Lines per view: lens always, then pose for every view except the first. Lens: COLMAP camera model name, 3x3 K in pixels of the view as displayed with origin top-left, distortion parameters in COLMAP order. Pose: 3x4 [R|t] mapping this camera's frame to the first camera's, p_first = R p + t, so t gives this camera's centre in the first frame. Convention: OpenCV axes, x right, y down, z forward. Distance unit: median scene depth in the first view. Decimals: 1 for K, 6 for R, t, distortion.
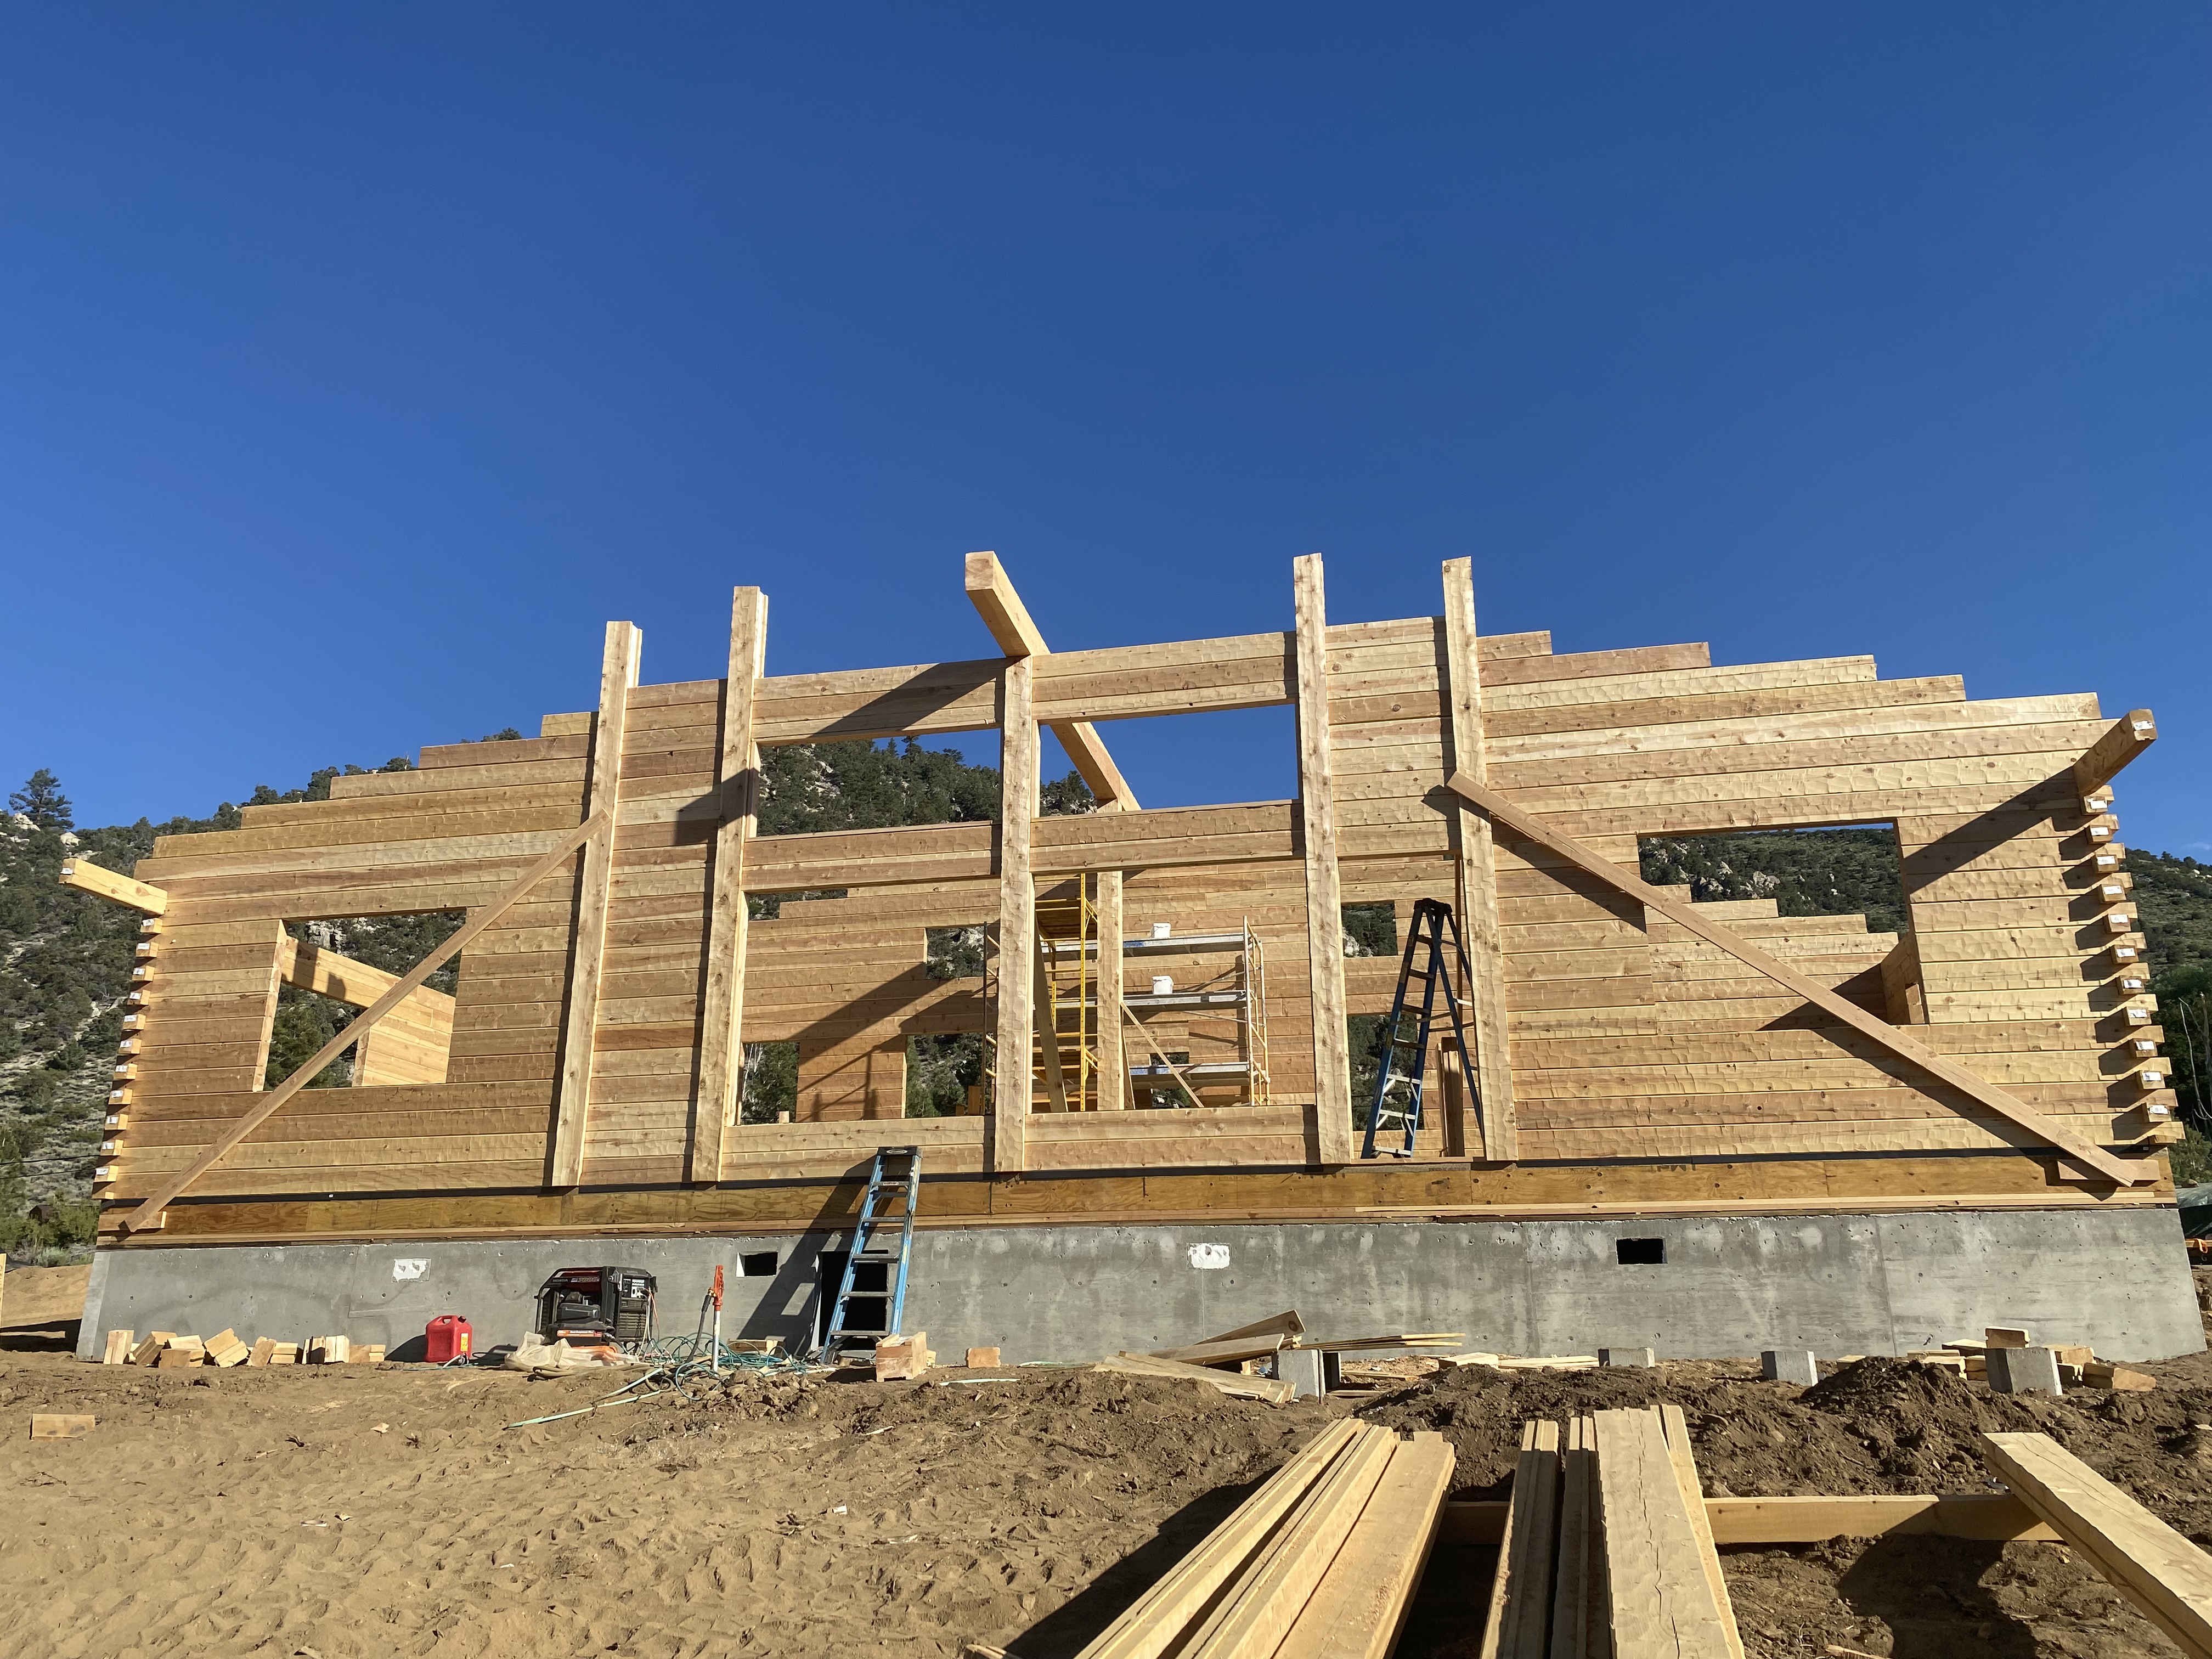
lens RADIAL K [[1695.0, 0, 1106.8], [0, 1695.0, 824.2], [0, 0, 1]] dist [0.001839, 0.027741]
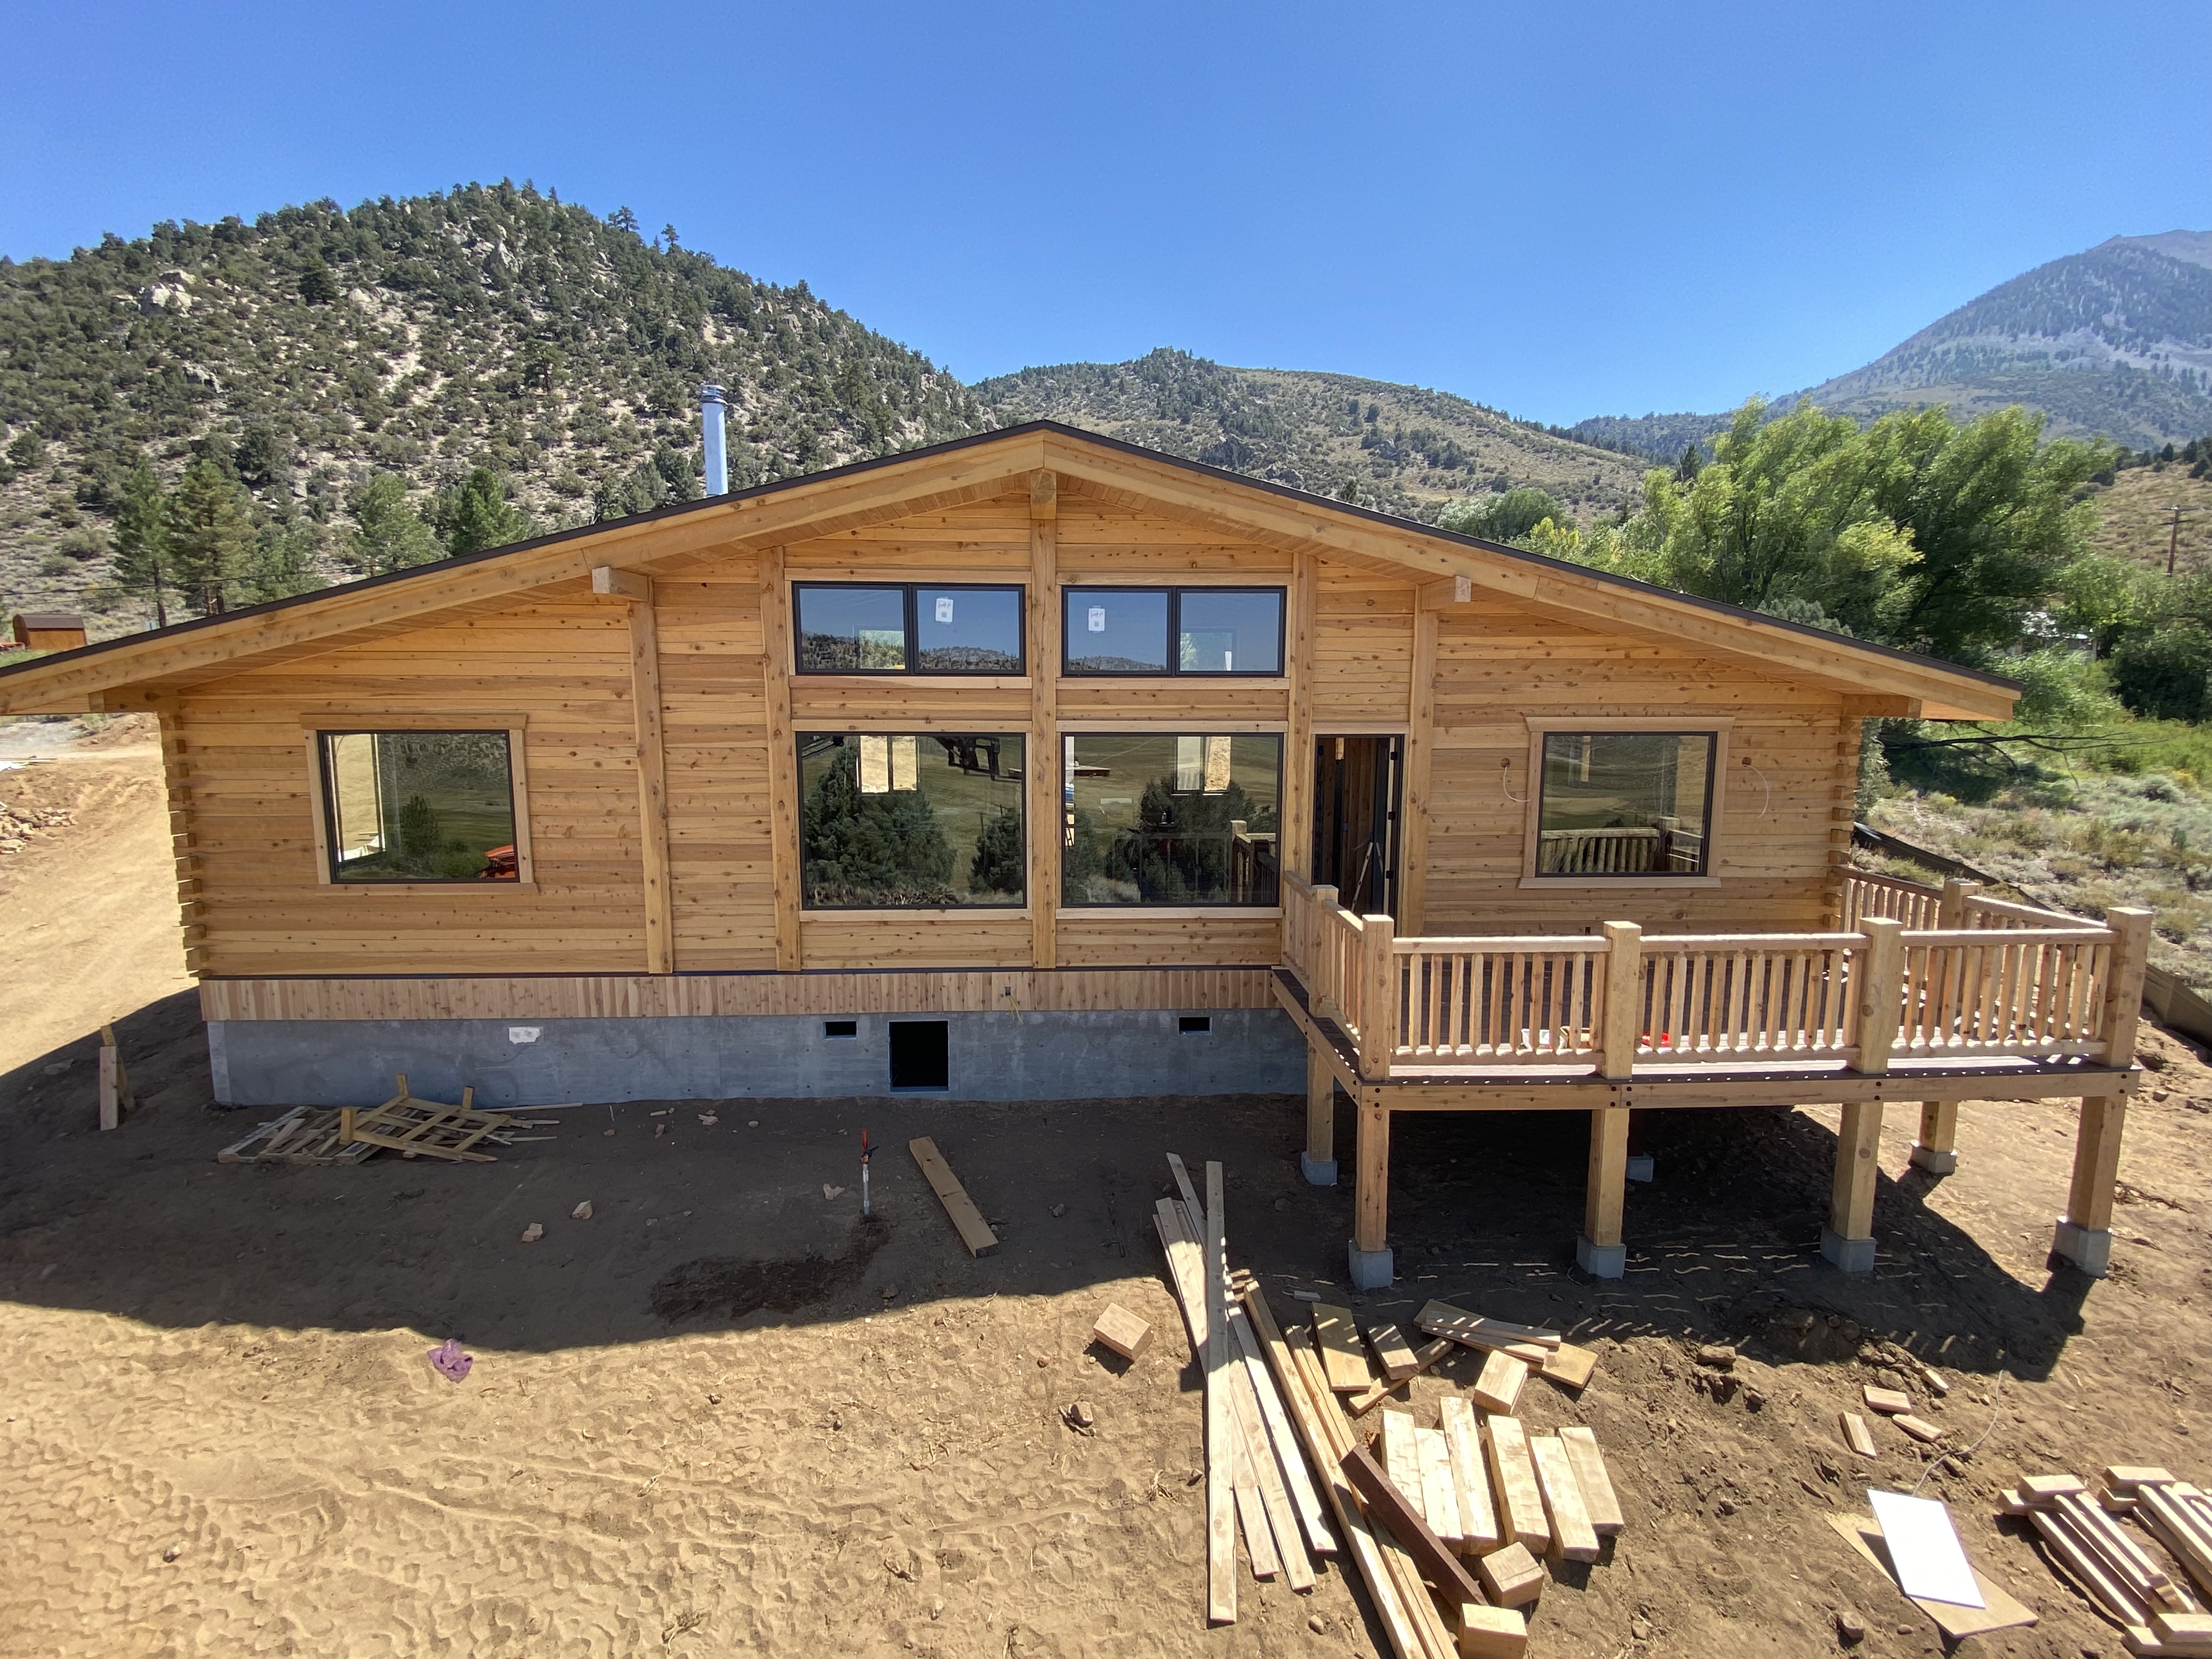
lens RADIAL K [[1044.7, 0, 1113.9], [0, 1044.7, 829.1], [0, 0, 1]] dist [0.005409, -0.015601]
pose [[0.965964, -0.026457, 0.257320, -0.196305], [-0.086958, 0.903651, 0.419348, -0.214700], [-0.243622, -0.427451, 0.870594, 0.323422]]
